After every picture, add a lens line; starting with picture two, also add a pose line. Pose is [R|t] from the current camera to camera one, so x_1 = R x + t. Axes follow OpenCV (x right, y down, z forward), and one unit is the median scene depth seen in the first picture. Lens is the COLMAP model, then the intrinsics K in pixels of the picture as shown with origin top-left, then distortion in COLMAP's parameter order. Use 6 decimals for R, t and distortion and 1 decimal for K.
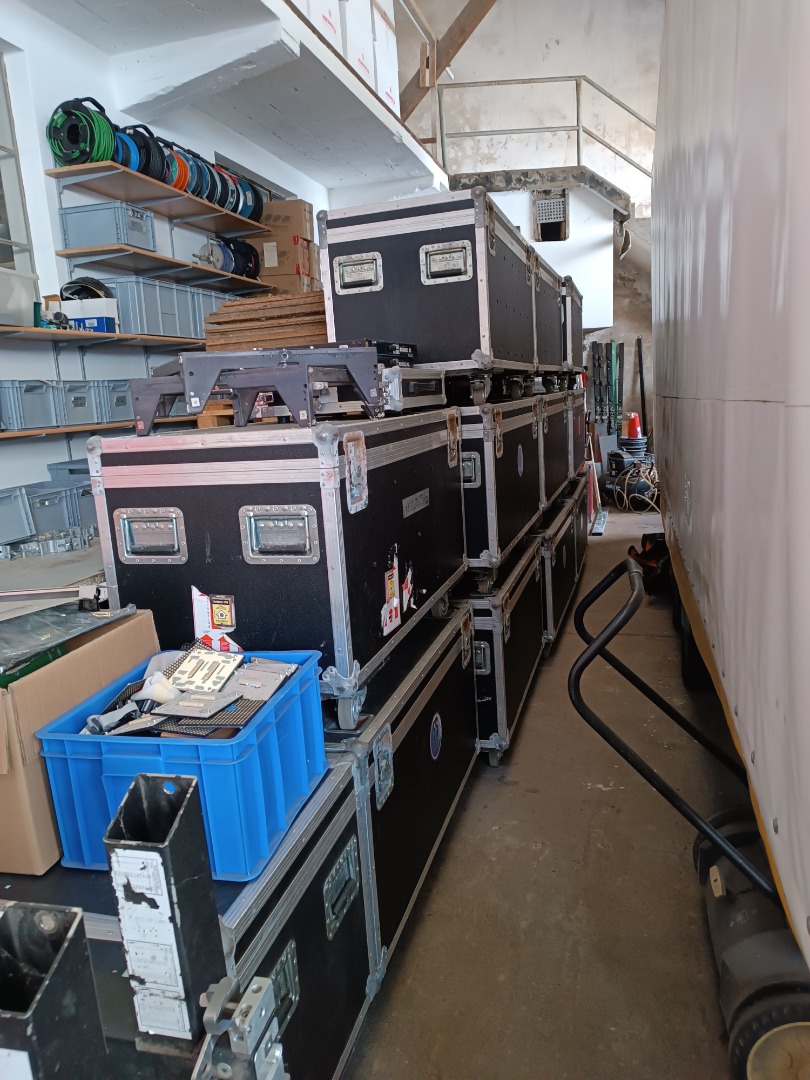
lens RADIAL K [[771.5, 0, 407.3], [0, 771.5, 540.8], [0, 0, 1]] dist [0.016191, -0.014210]
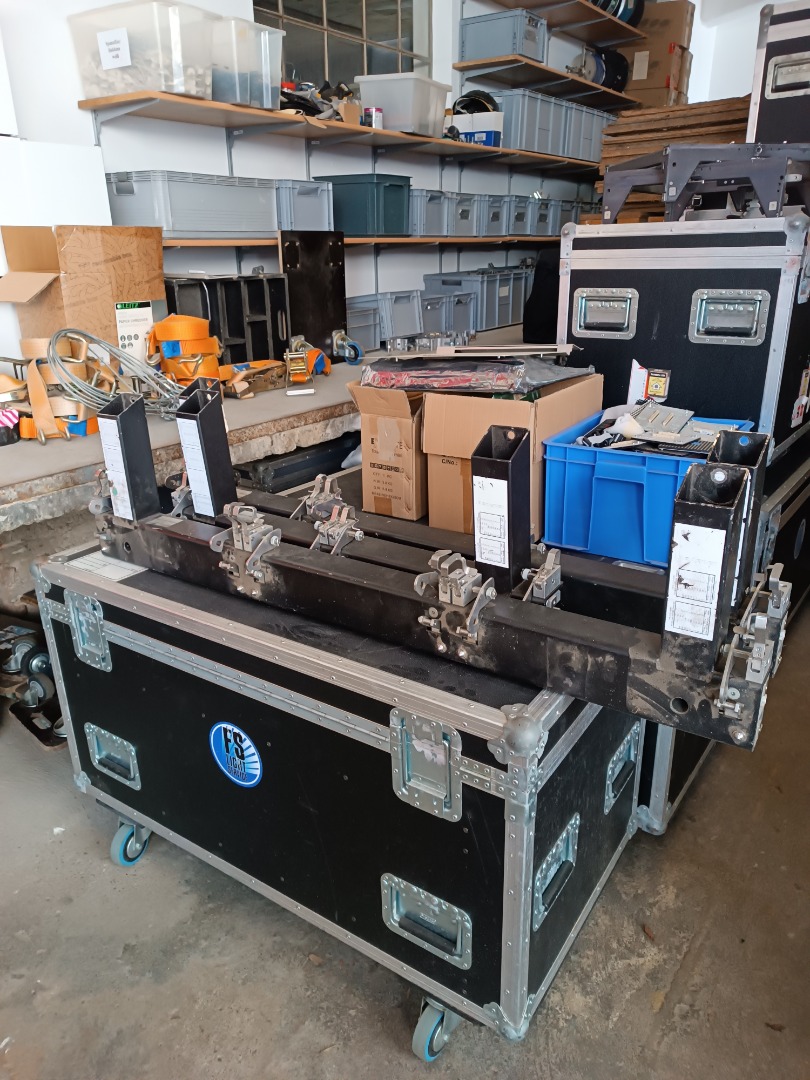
lens RADIAL K [[771.5, 0, 407.3], [0, 771.5, 540.8], [0, 0, 1]] dist [0.016191, -0.014210]
pose [[0.936142, 0.166835, -0.309524, -0.119501], [-0.106038, 0.973238, 0.203873, 0.078044], [0.335253, -0.158033, 0.928779, -0.163738]]
